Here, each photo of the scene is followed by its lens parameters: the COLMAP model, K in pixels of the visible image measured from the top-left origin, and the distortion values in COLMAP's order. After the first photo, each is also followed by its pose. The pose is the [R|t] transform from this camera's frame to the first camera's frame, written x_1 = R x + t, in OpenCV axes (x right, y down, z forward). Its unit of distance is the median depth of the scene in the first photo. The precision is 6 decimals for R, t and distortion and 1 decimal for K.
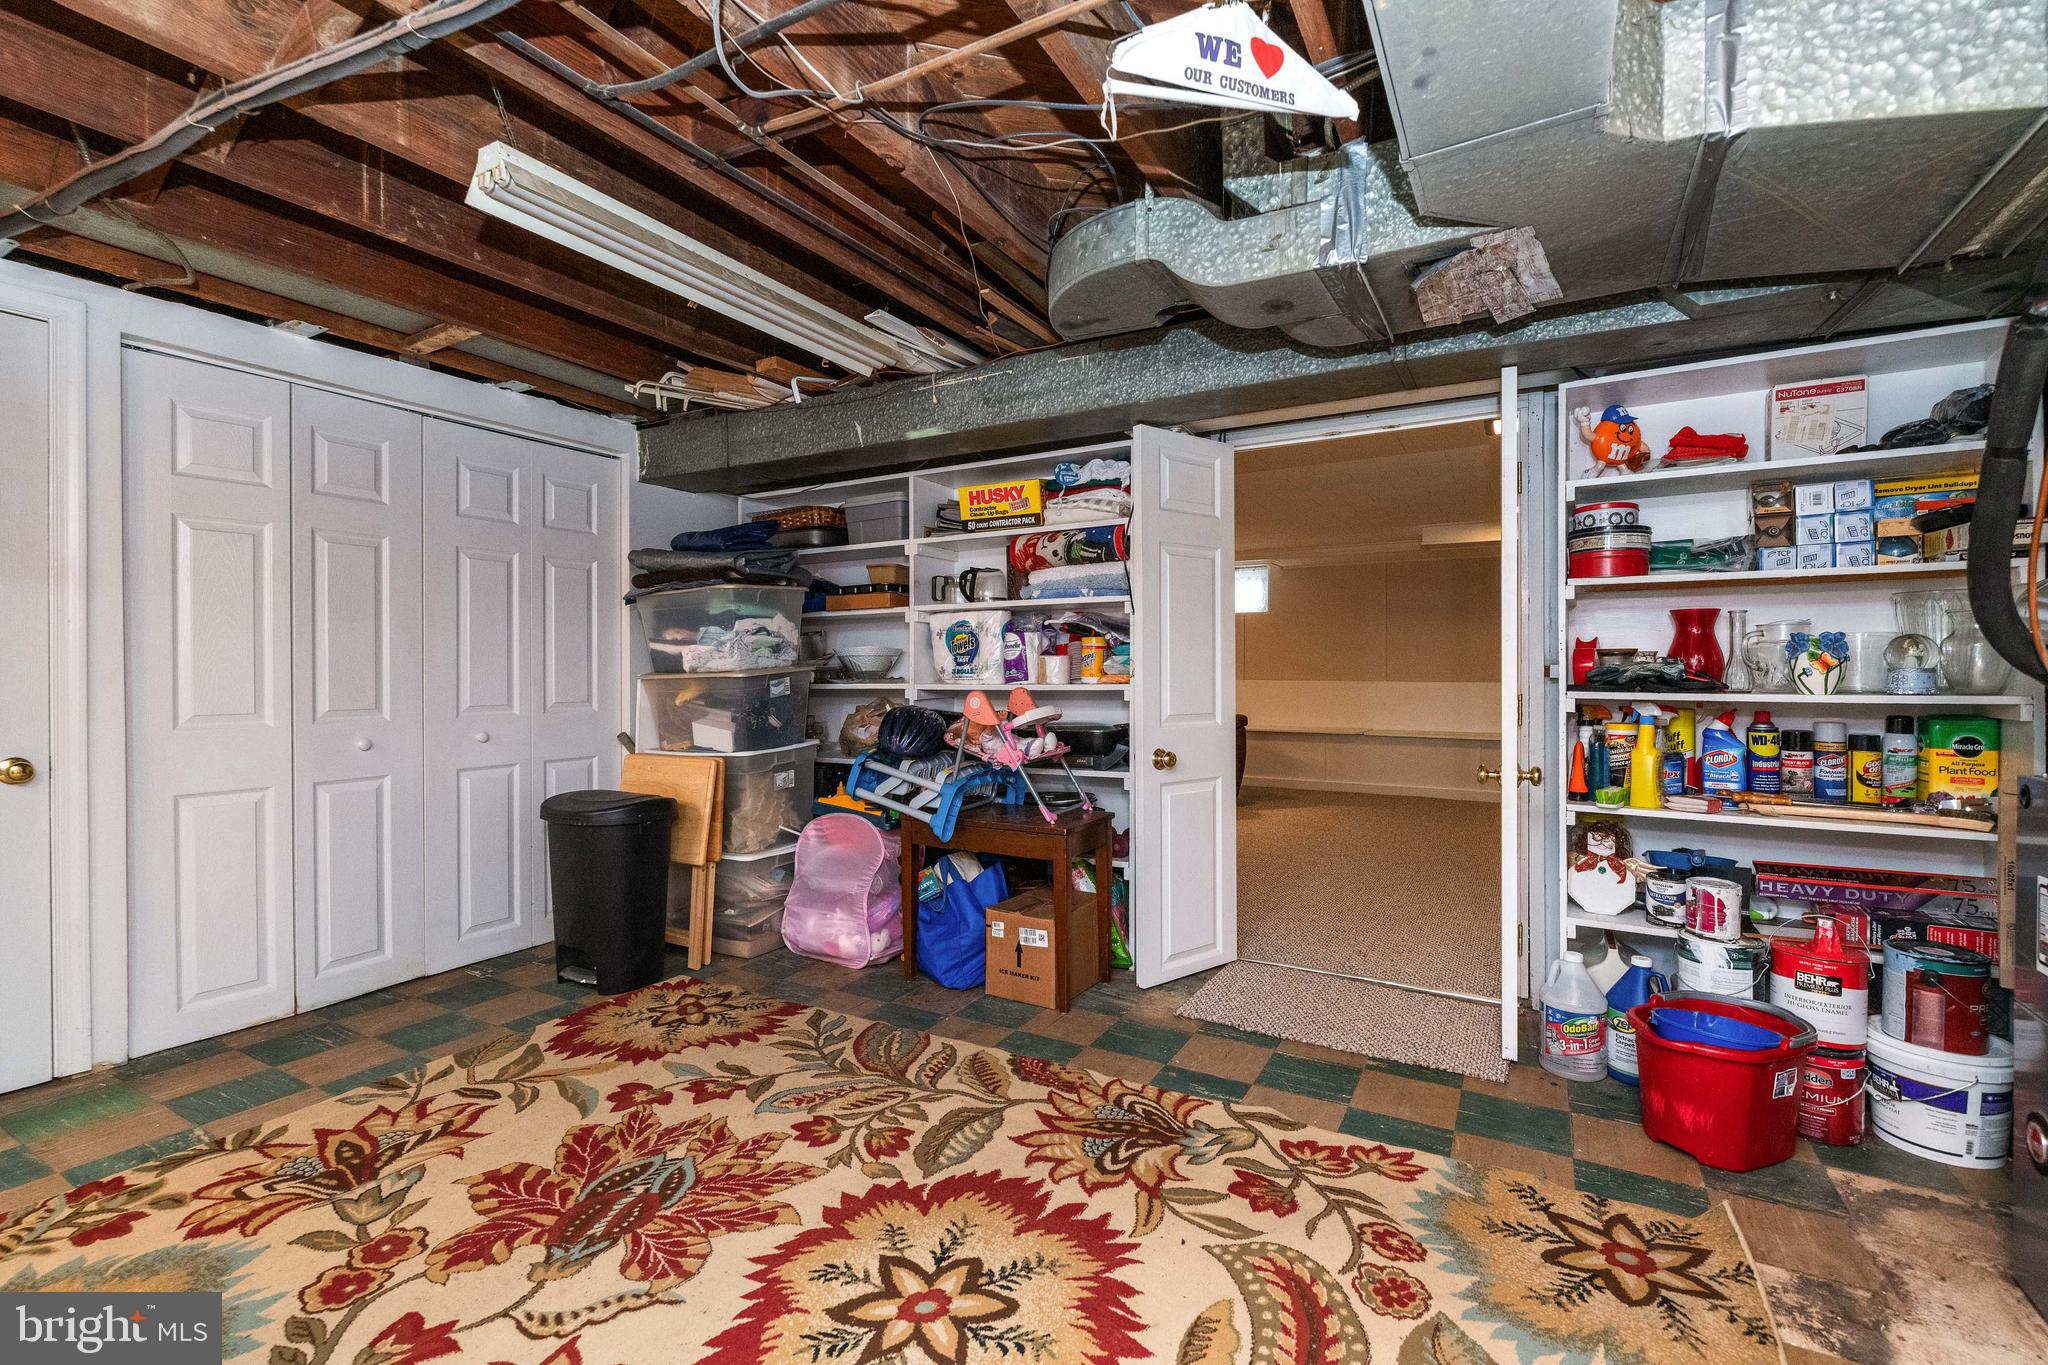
lens RADIAL K [[892.9, 0, 1027.5], [0, 892.9, 675.8], [0, 0, 1]] dist [-0.004604, -0.001201]
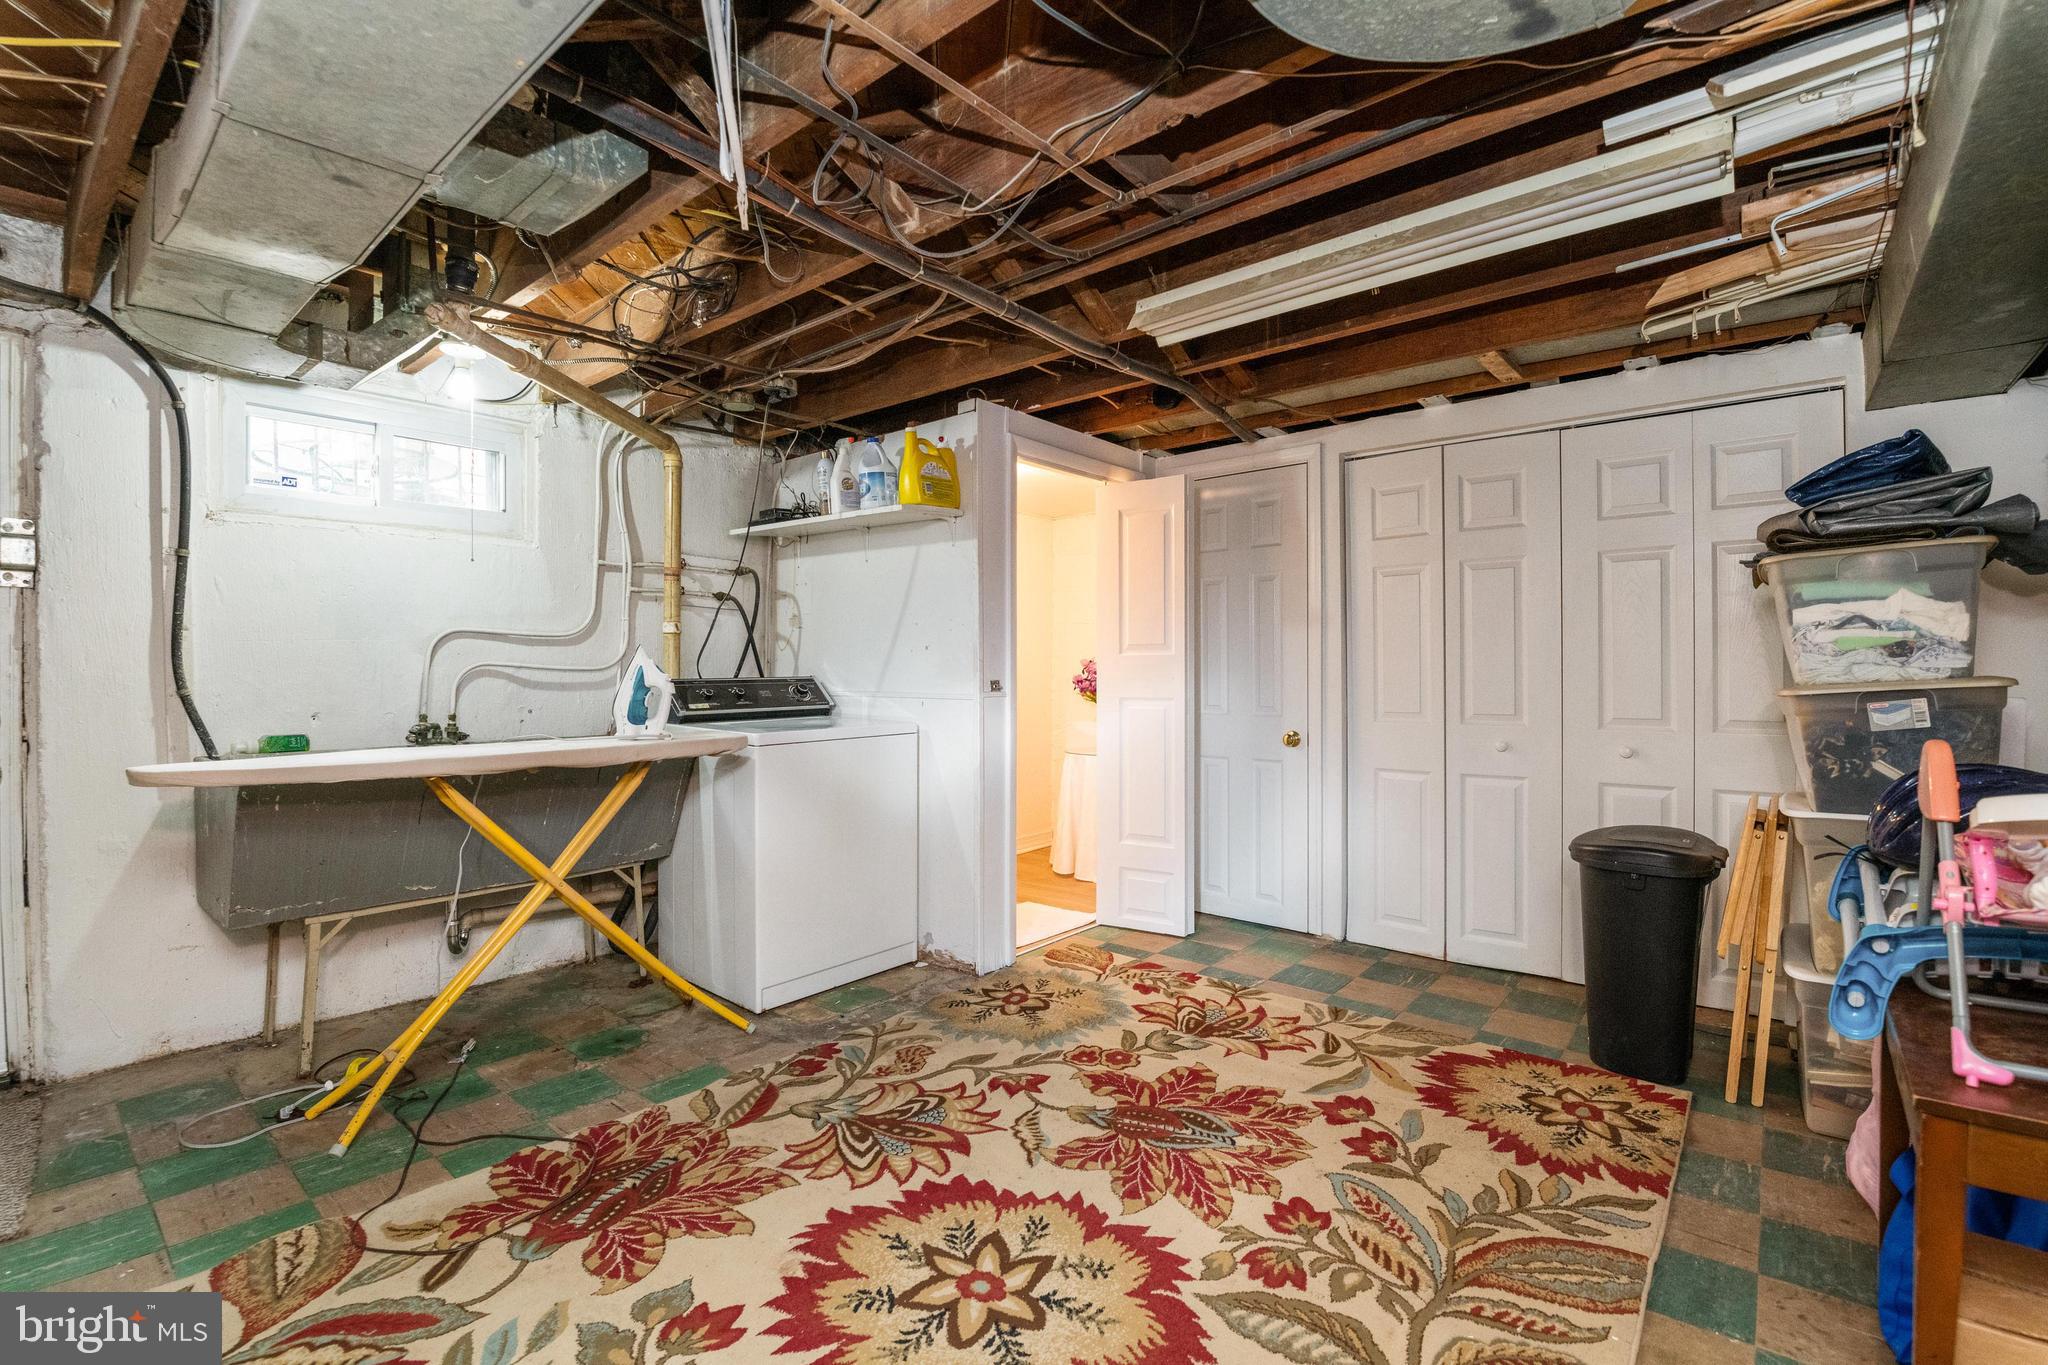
lens RADIAL K [[892.9, 0, 1027.2], [0, 892.9, 675.5], [0, 0, 1]] dist [-0.004604, -0.001201]
pose [[-0.175745, 0.007496, -0.984407, 0.643494], [-0.000339, 0.999970, 0.007676, -0.027820], [0.984436, 0.001683, -0.175737, 0.857442]]
